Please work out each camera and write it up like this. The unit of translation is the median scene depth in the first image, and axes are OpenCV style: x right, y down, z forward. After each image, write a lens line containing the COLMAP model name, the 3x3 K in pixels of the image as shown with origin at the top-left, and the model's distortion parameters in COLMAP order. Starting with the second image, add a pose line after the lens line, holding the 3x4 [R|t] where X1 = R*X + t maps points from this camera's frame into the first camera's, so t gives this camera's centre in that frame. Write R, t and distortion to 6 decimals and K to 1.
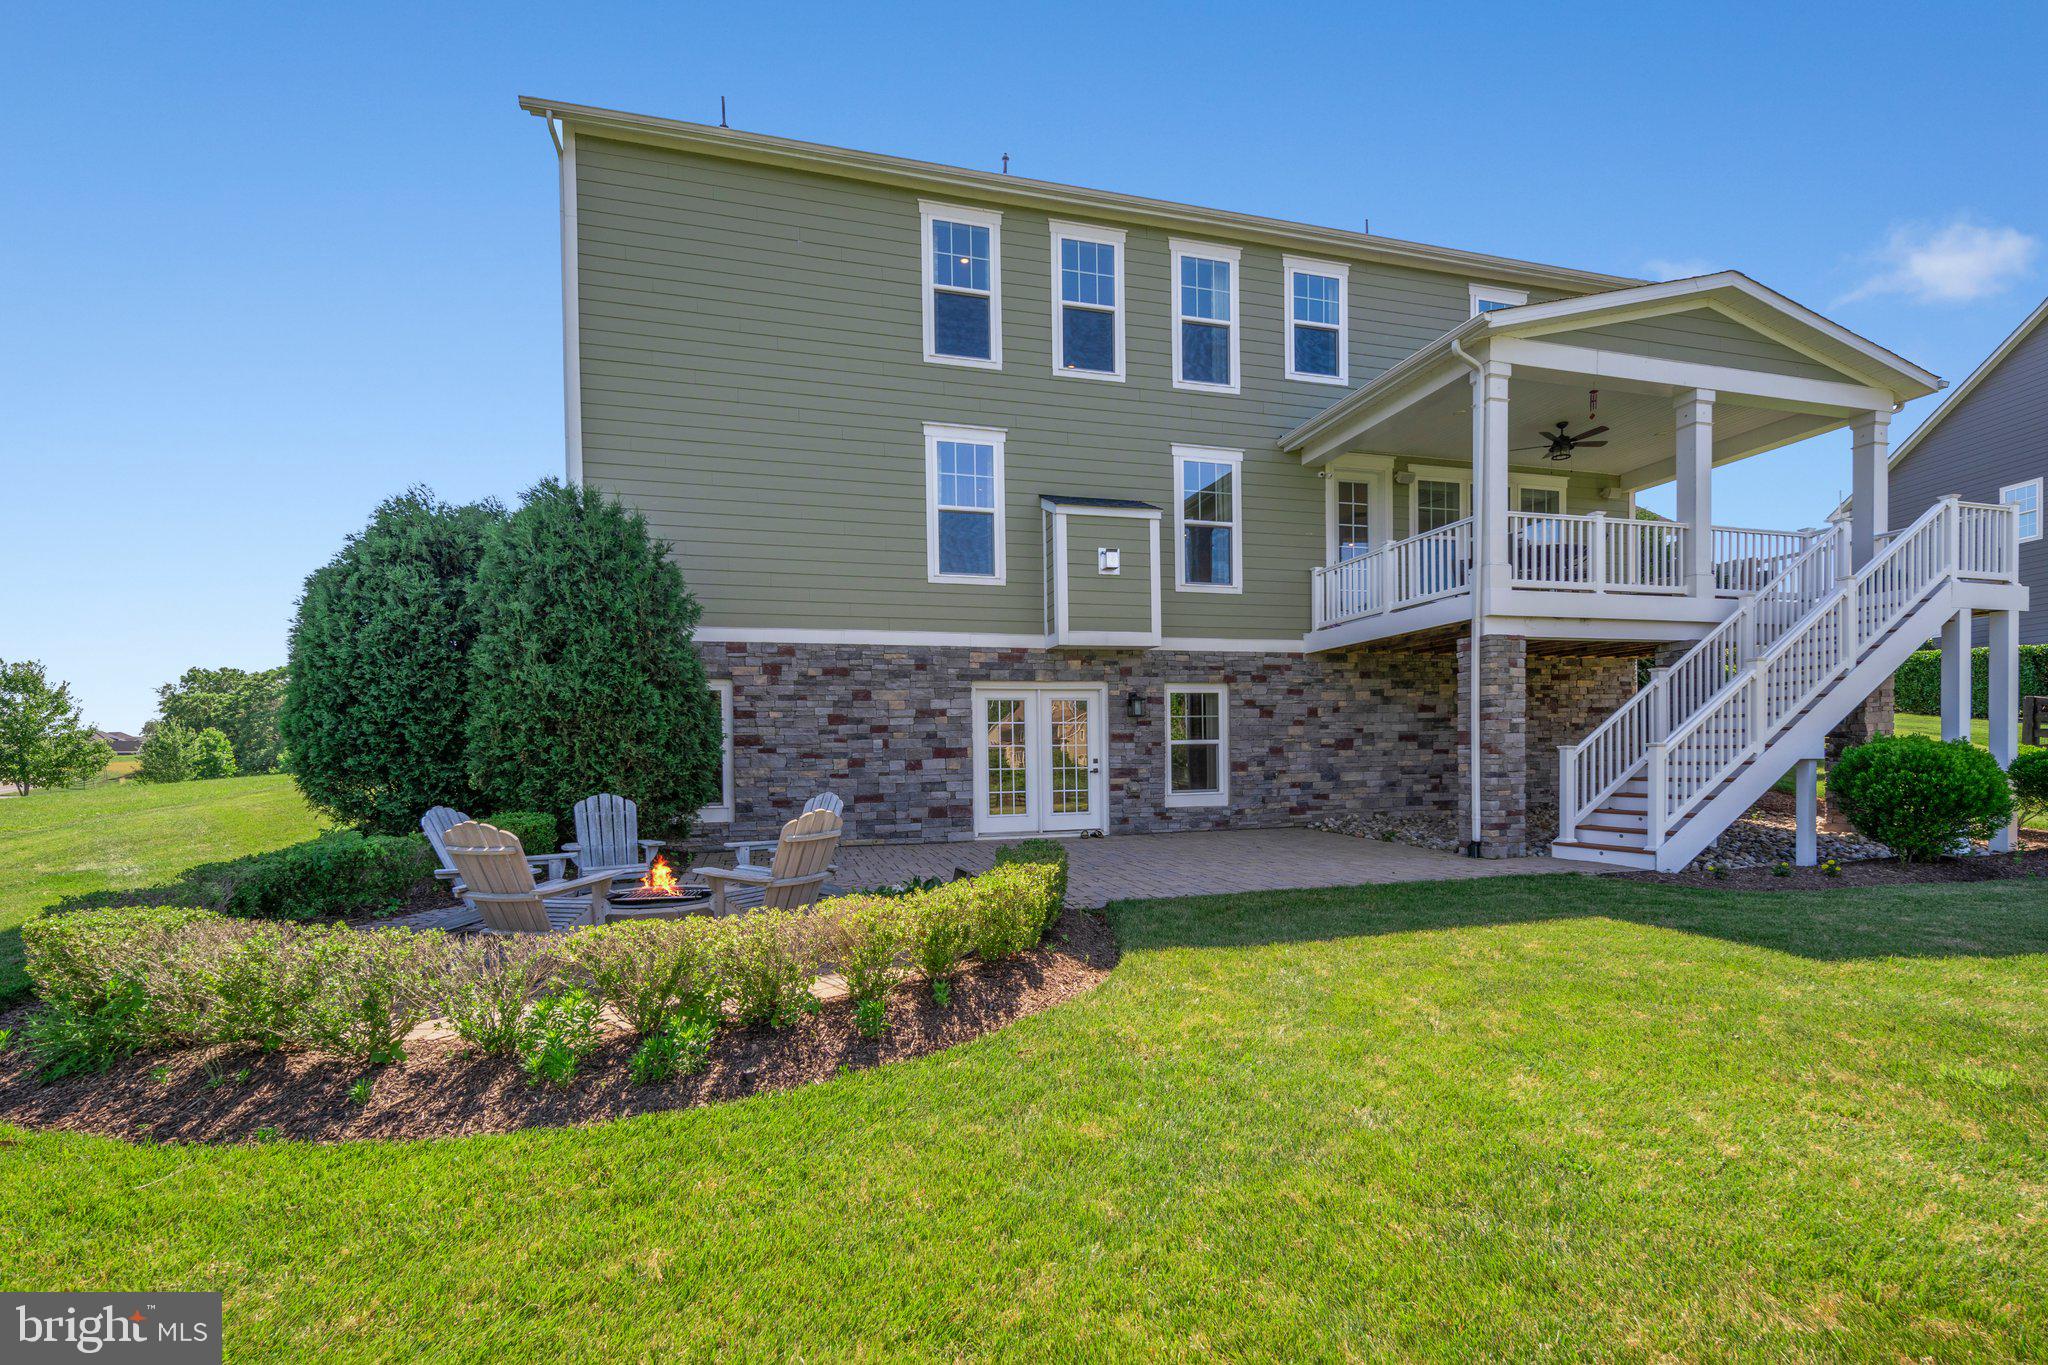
lens RADIAL K [[963.0, 0, 1075.5], [0, 963.0, 779.1], [0, 0, 1]] dist [0.001458, 0.000809]
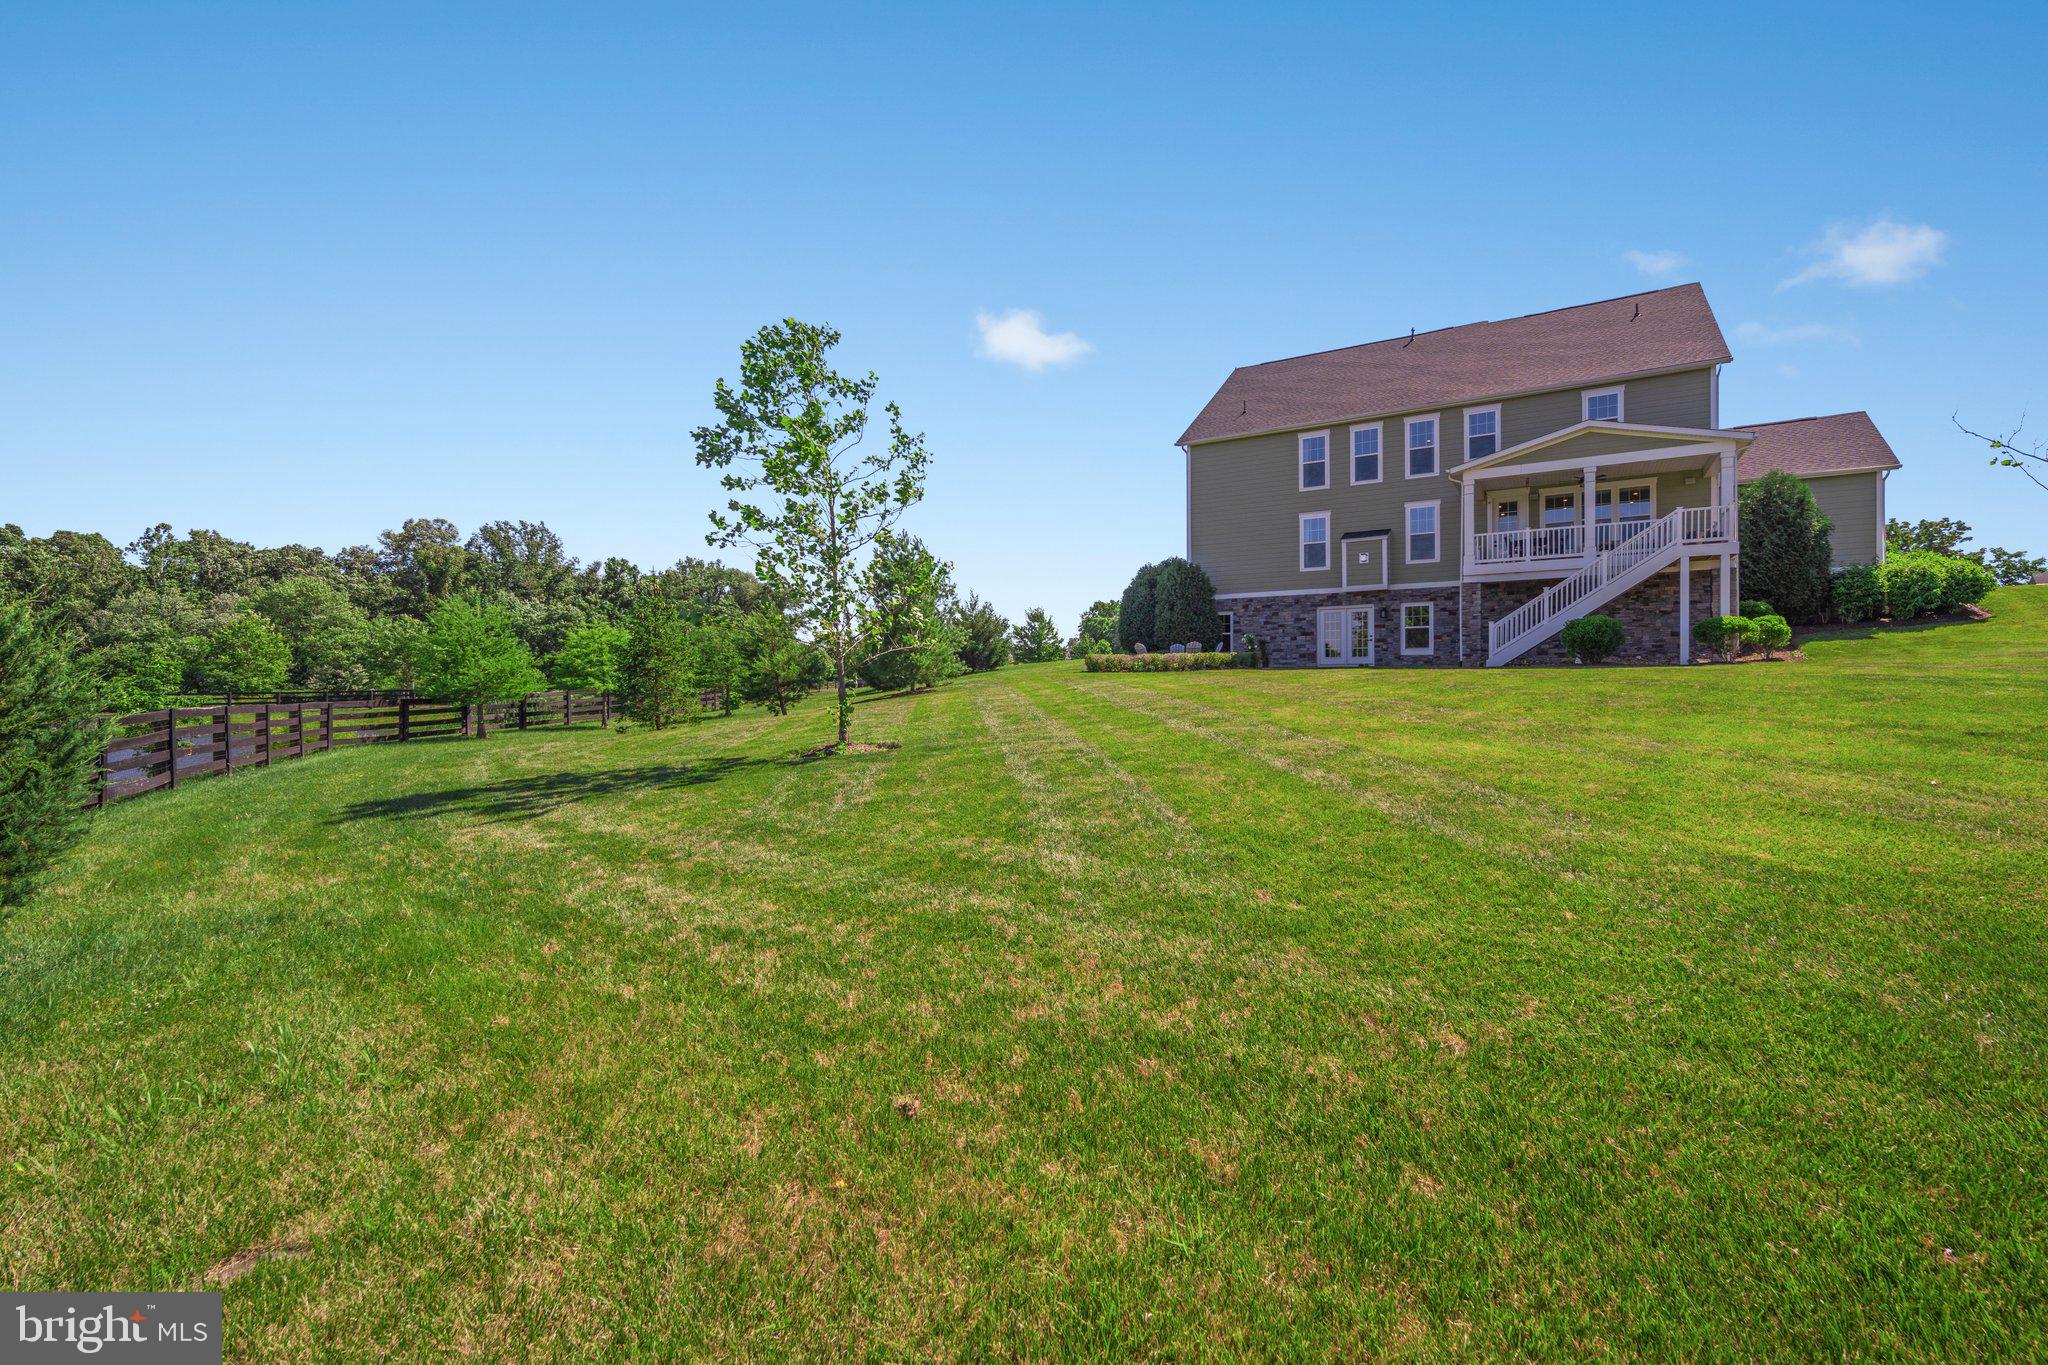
lens RADIAL K [[963.0, 0, 1023.7], [0, 963.0, 692.0], [0, 0, 1]] dist [0.001458, 0.000809]
pose [[0.687160, 0.018181, -0.726278, 1.273251], [-0.012258, 0.999835, 0.013431, 0.108059], [0.726403, -0.000327, 0.687269, -1.420889]]
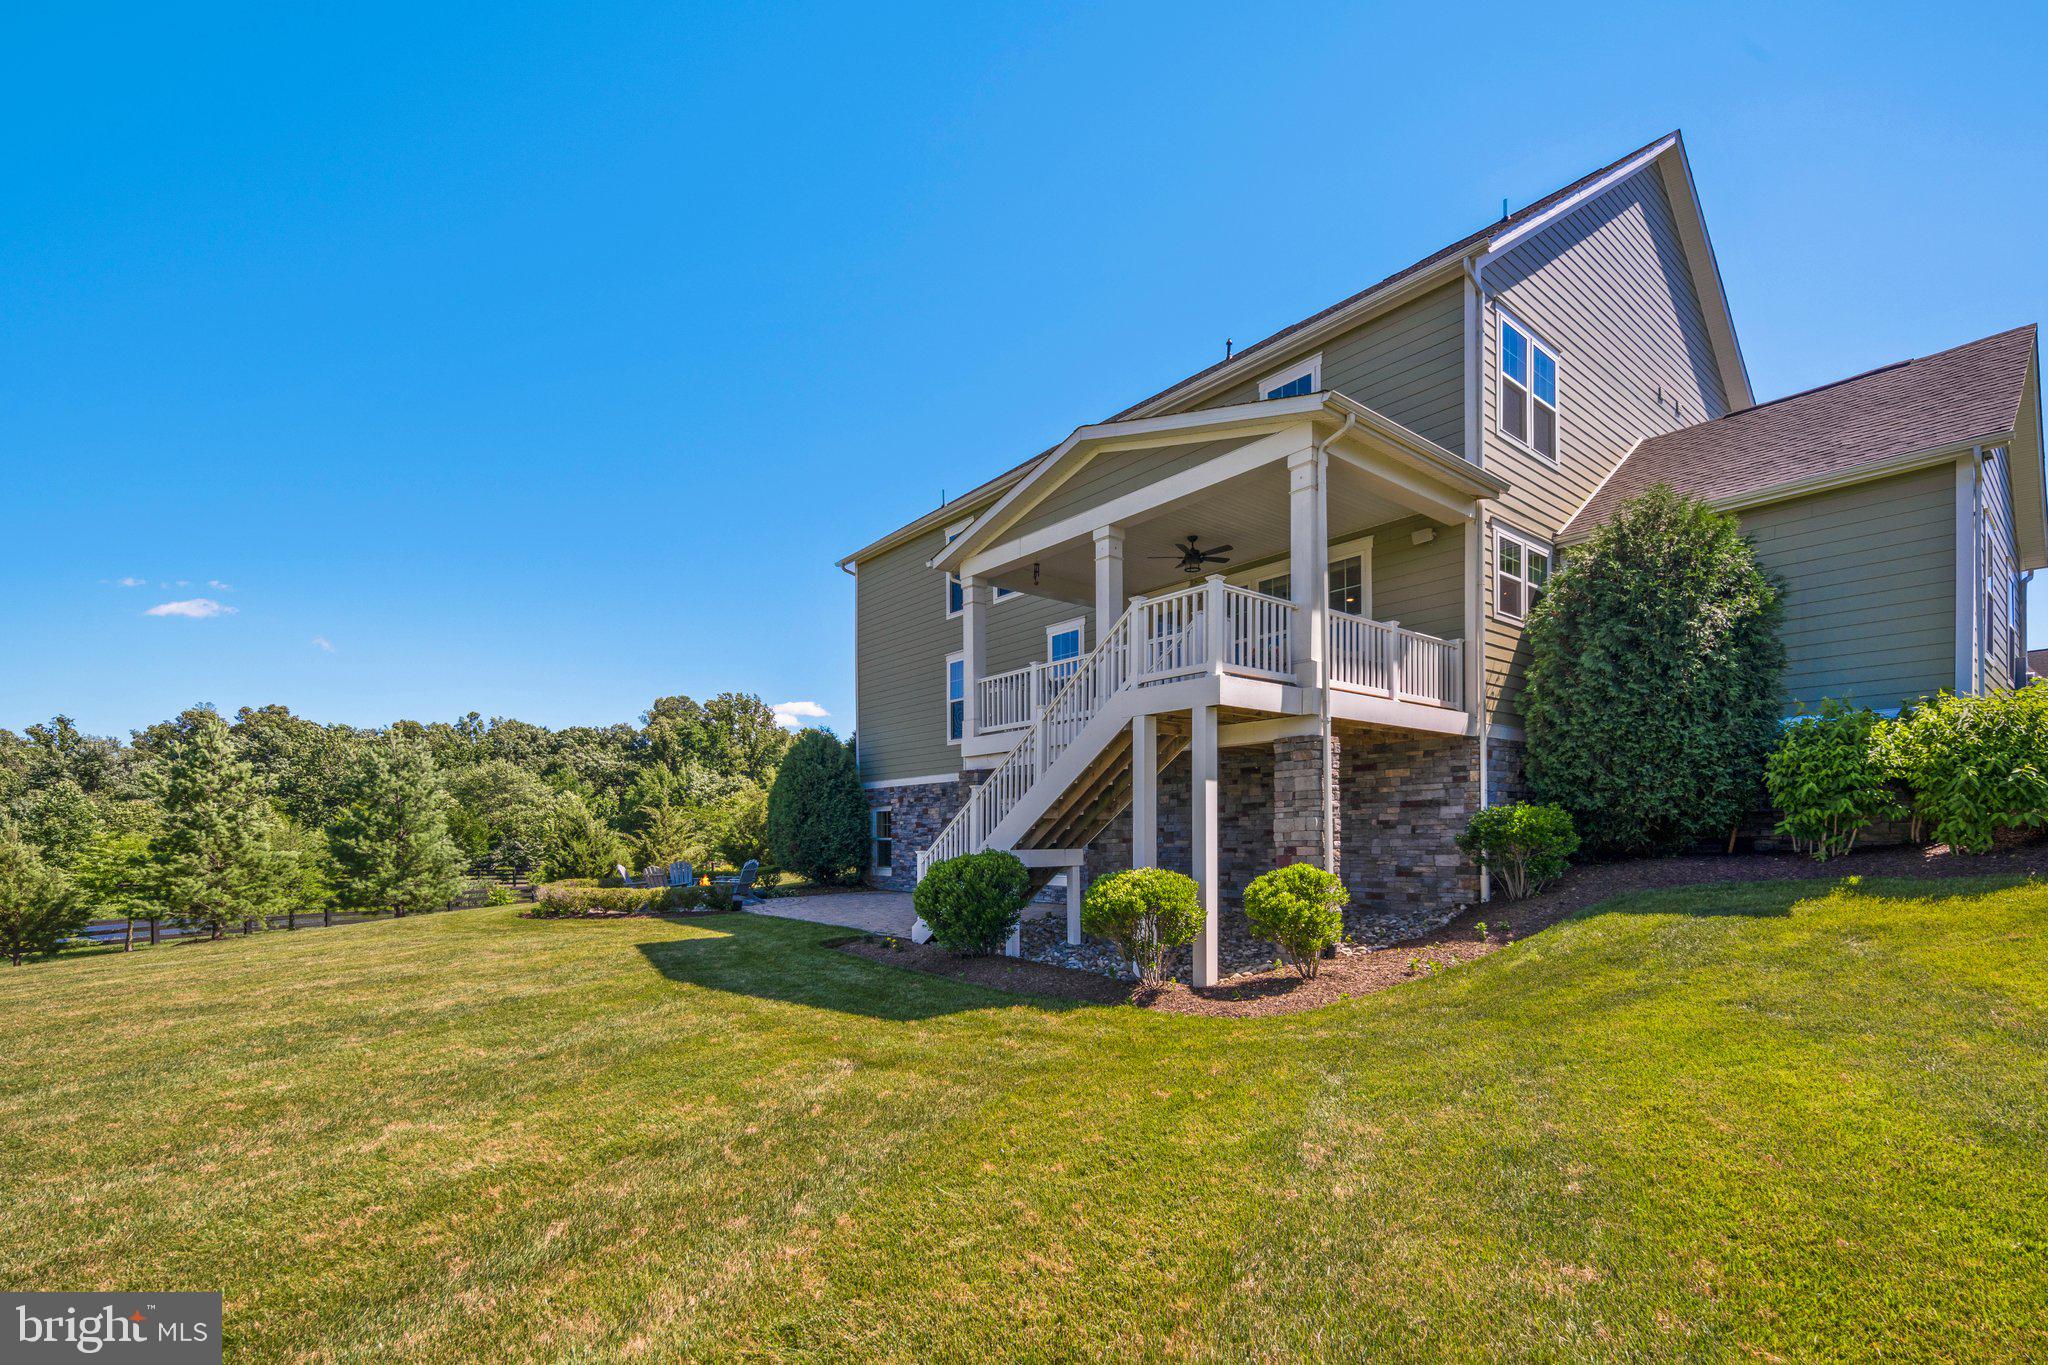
lens RADIAL K [[963.0, 0, 1049.2], [0, 963.0, 837.4], [0, 0, 1]] dist [0.001458, 0.000809]
pose [[0.368867, 0.018577, -0.929297, 1.506810], [-0.015107, 0.999788, 0.013990, -0.063452], [0.929360, 0.008879, 0.369069, 0.516947]]
